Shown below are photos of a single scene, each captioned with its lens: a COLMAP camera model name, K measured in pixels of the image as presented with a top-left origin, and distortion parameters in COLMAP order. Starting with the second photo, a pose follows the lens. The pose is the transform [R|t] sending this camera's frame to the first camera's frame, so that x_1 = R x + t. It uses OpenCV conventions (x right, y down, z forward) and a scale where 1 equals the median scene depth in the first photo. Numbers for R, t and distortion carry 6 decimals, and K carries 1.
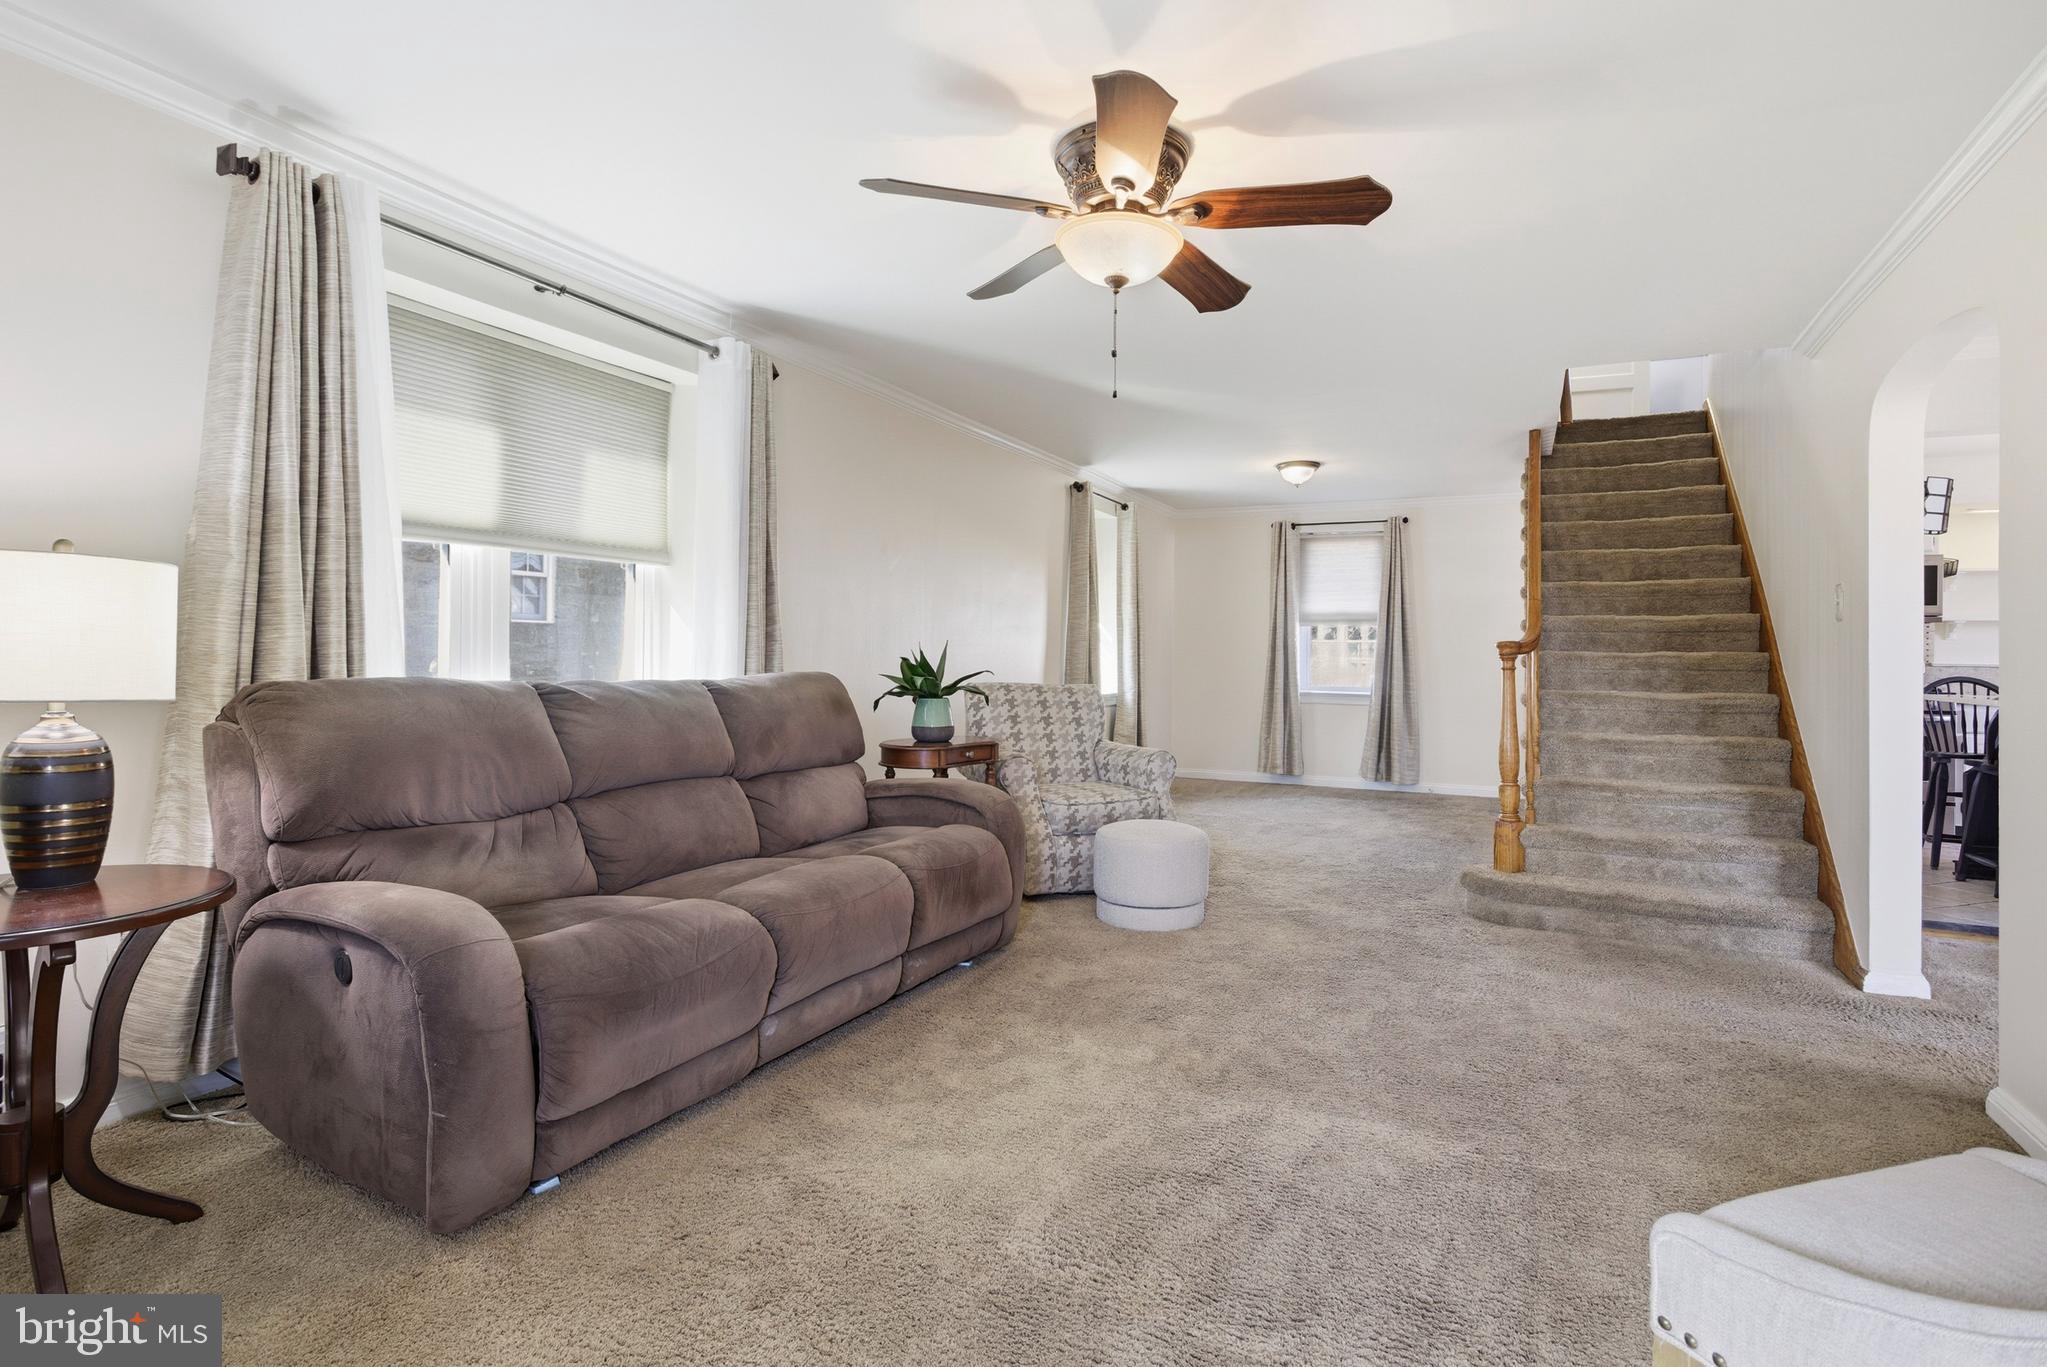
lens RADIAL K [[993.5, 0, 1023.7], [0, 993.5, 675.1], [0, 0, 1]] dist [-0.003331, 0.001664]
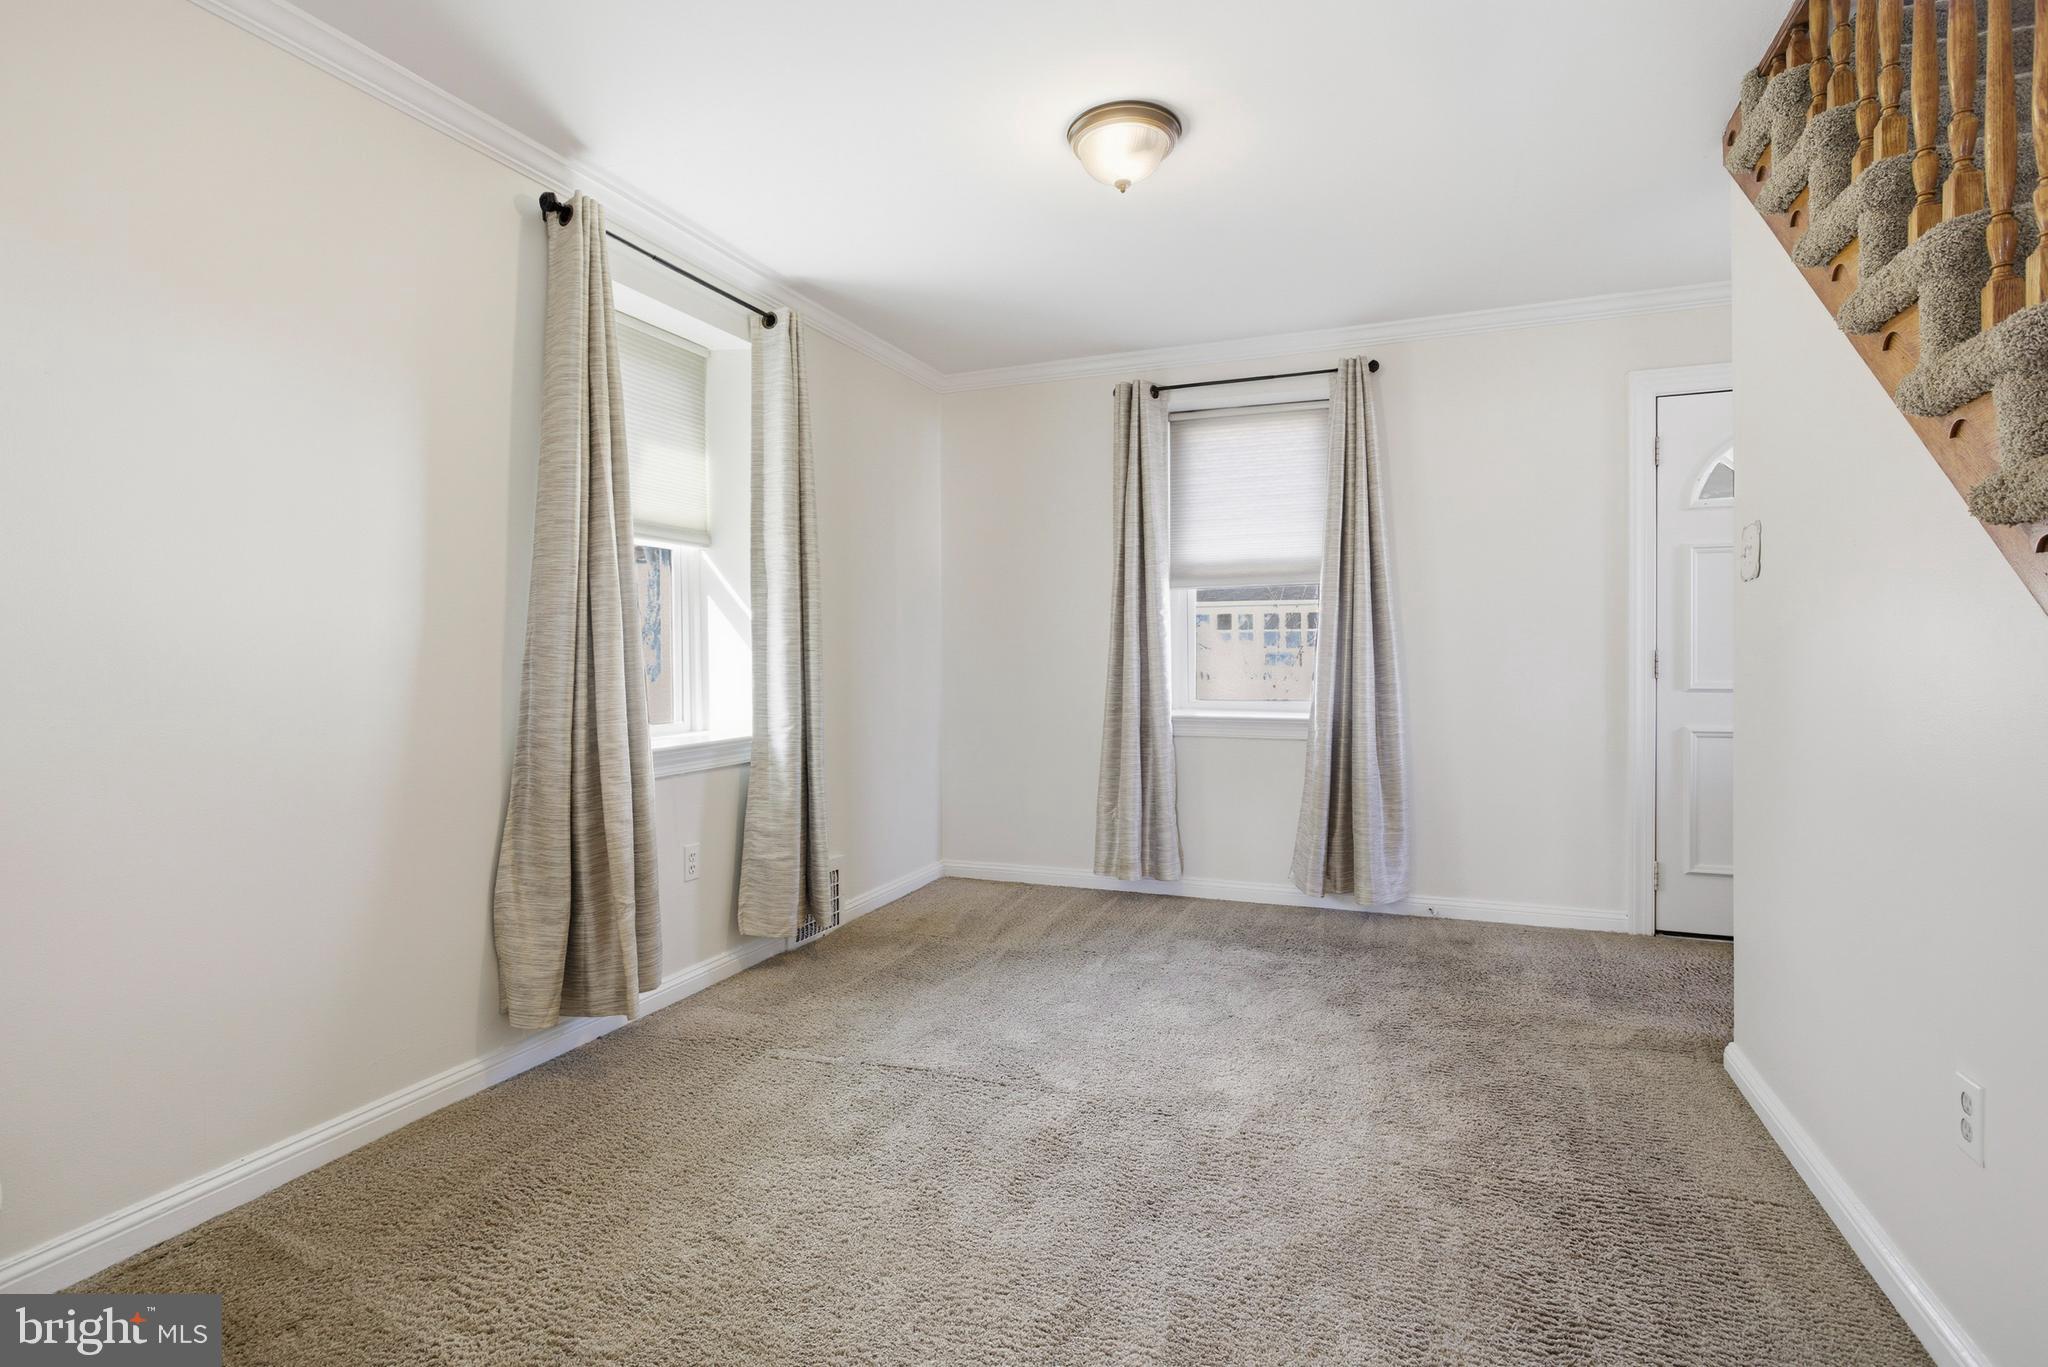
lens RADIAL K [[994.0, 0, 1024.2], [0, 994.0, 675.1], [0, 0, 1]] dist [-0.003331, 0.001664]
pose [[0.996927, -0.018579, 0.076107, 0.167988], [0.018348, 0.999825, 0.003728, -0.007428], [-0.076163, -0.002320, 0.997093, 0.510914]]
